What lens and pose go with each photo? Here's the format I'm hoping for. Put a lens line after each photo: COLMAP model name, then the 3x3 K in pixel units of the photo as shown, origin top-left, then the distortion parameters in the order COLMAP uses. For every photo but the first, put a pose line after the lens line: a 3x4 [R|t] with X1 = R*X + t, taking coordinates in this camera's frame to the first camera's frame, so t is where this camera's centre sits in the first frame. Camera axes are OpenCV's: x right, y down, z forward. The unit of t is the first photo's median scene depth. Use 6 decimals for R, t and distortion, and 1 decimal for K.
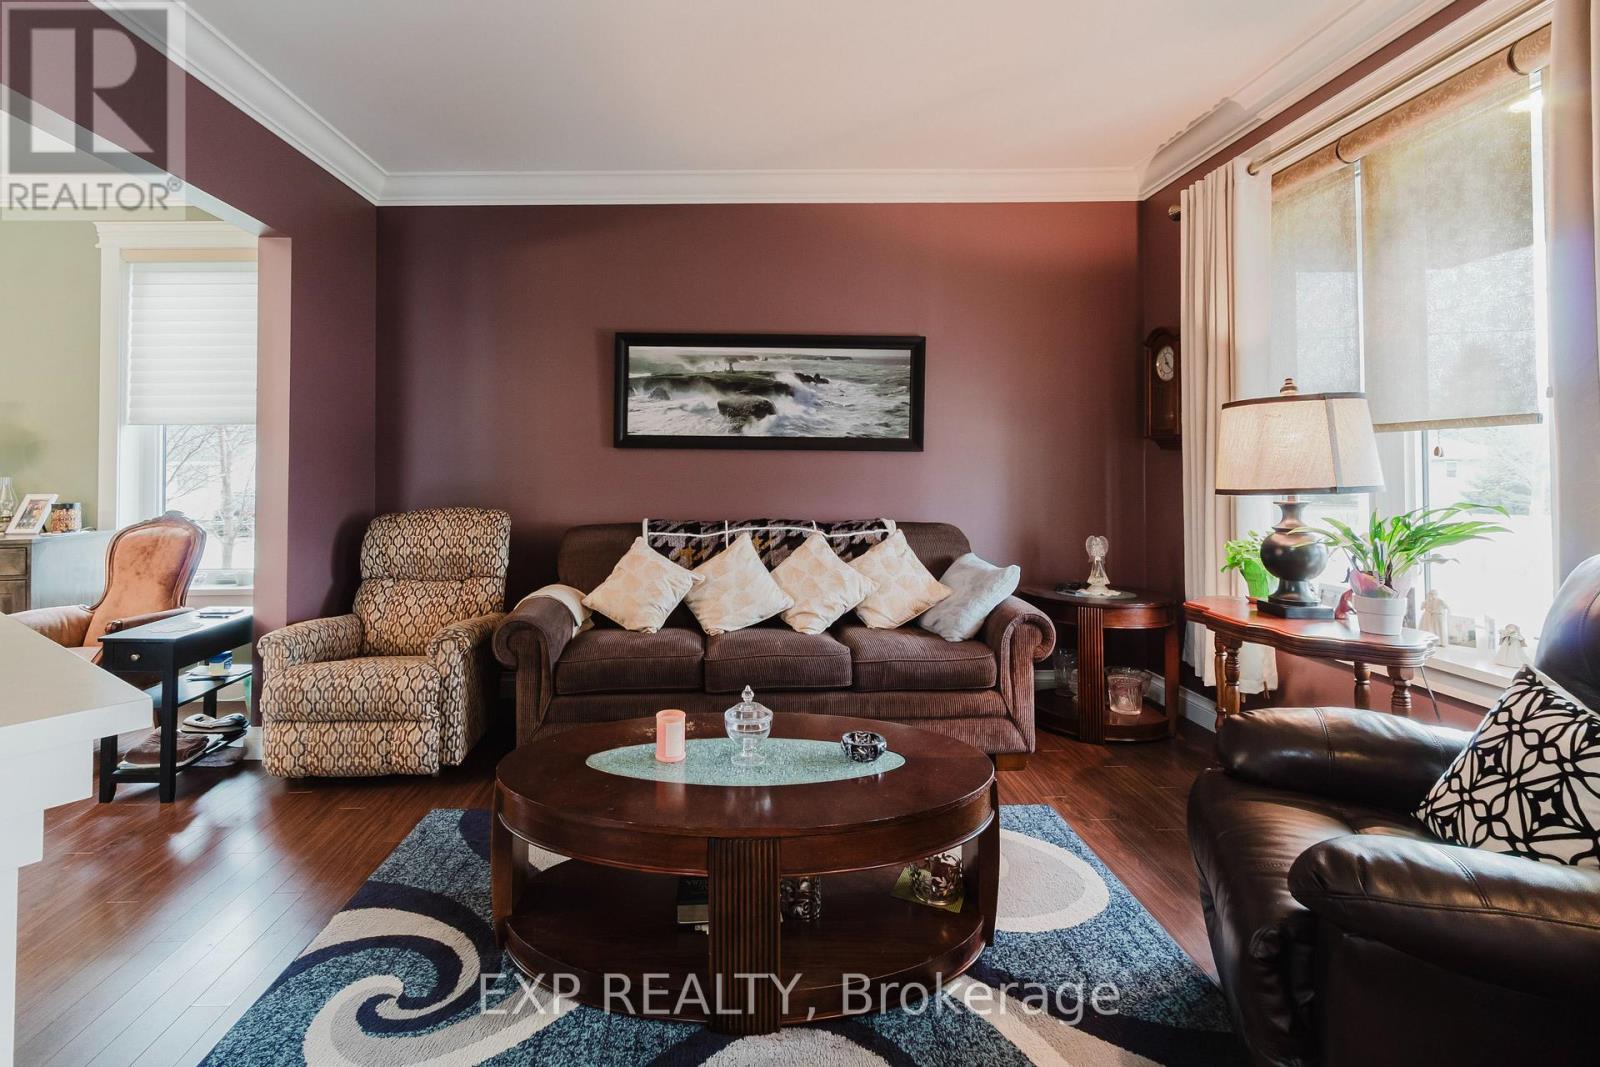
lens RADIAL K [[760.0, 0, 758.2], [0, 760.0, 459.2], [0, 0, 1]] dist [0.001087, 0.000315]
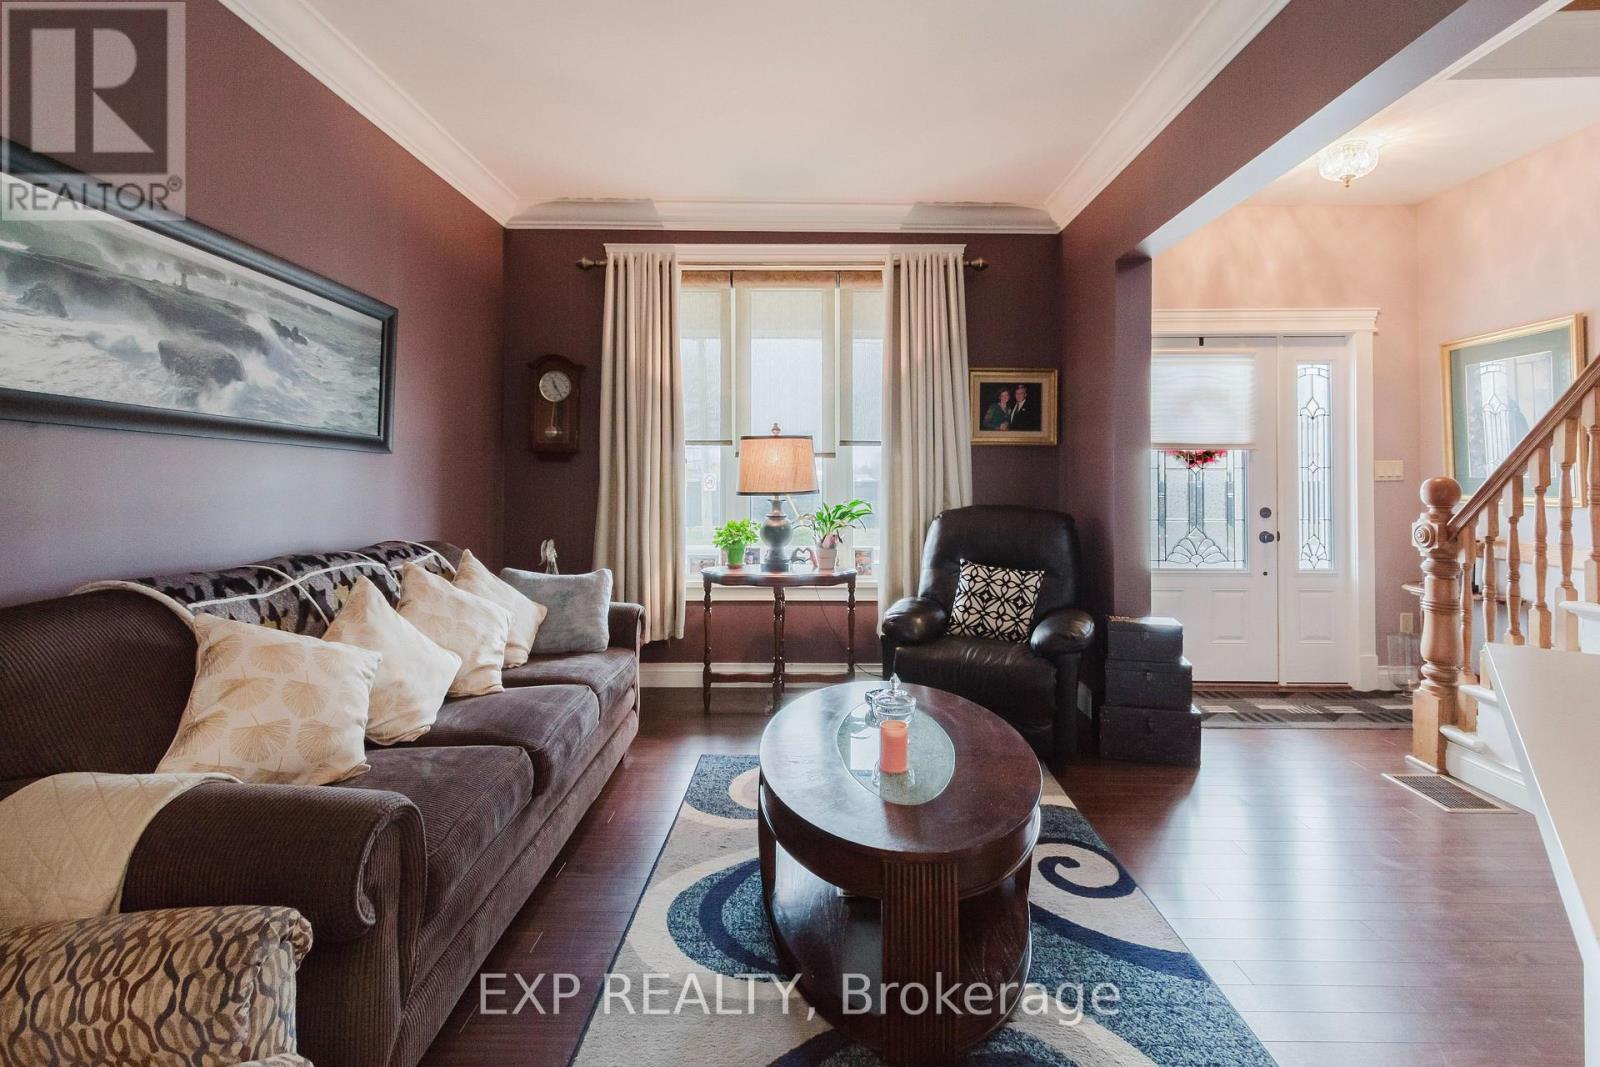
lens RADIAL K [[760.0, 0, 820.0], [0, 760.0, 474.5], [0, 0, 1]] dist [0.001087, 0.000315]
pose [[0.016033, 0.012655, 0.999791, -0.558816], [-0.017058, 0.999778, -0.012381, 0.013065], [-0.999726, -0.016856, 0.016246, 0.544027]]
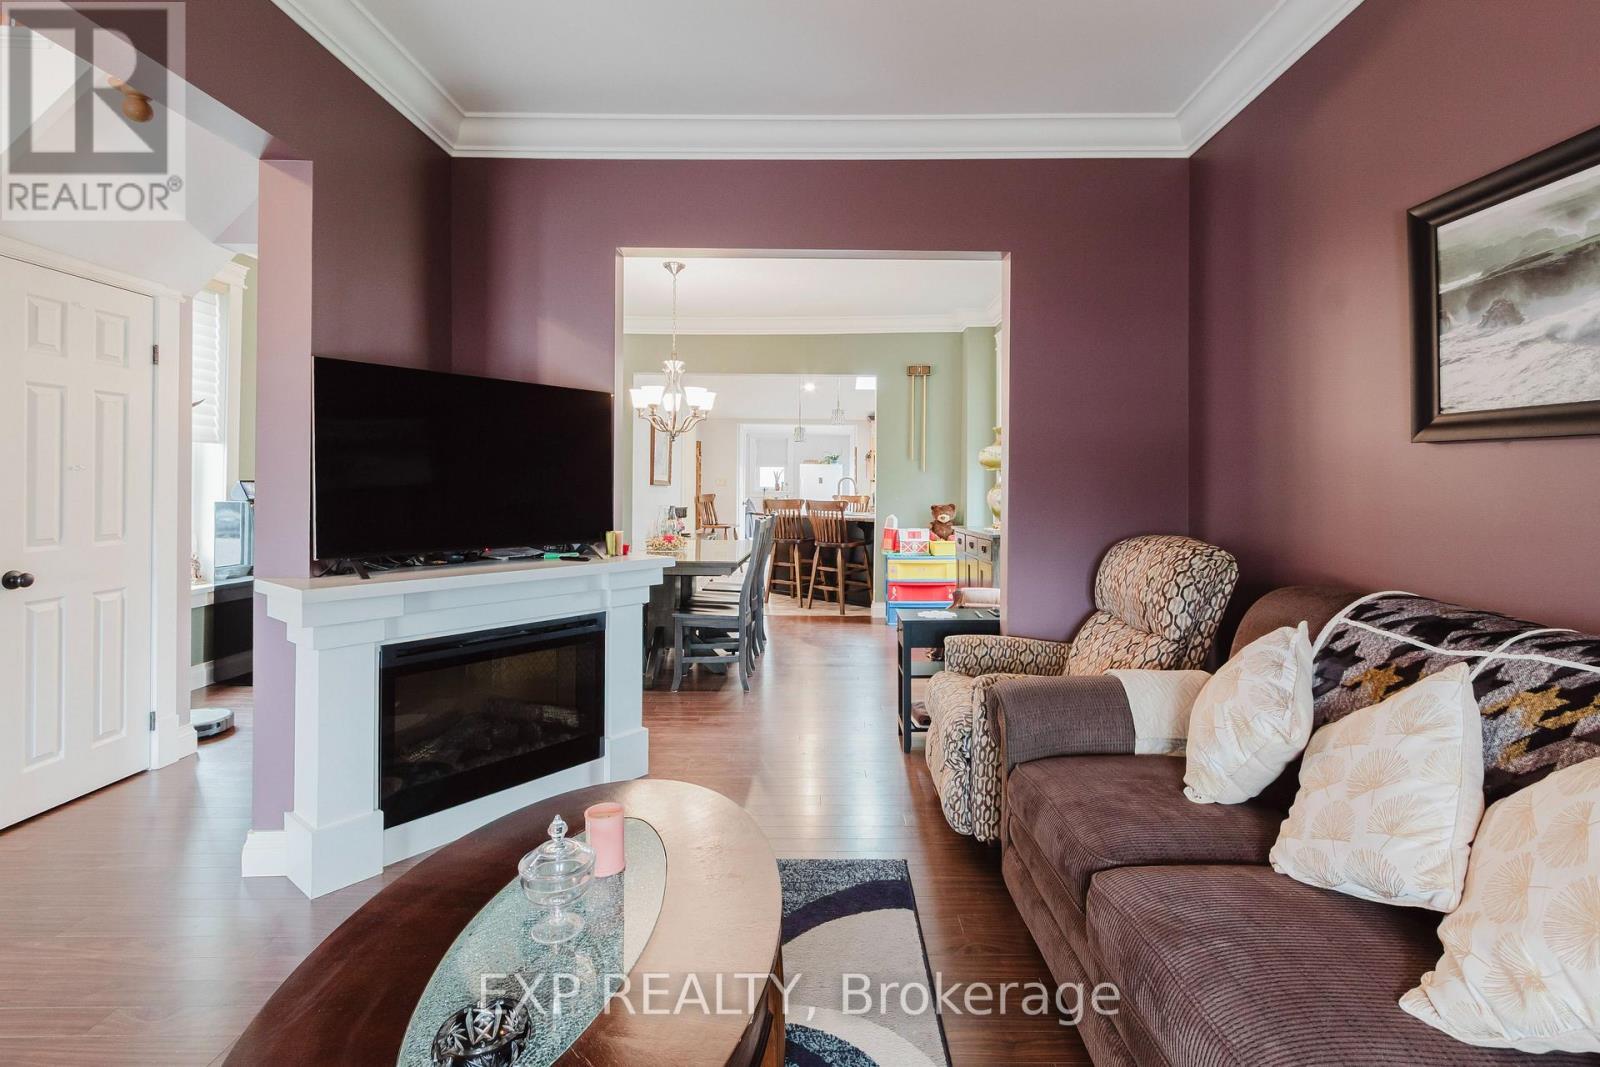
lens RADIAL K [[760.0, 0, 803.9], [0, 760.0, 481.5], [0, 0, 1]] dist [0.001087, 0.000315]
pose [[-0.035442, 0.005482, -0.999357, 0.320022], [0.016534, 0.999851, 0.004899, 0.001629], [0.999235, -0.016349, -0.035527, 0.613806]]
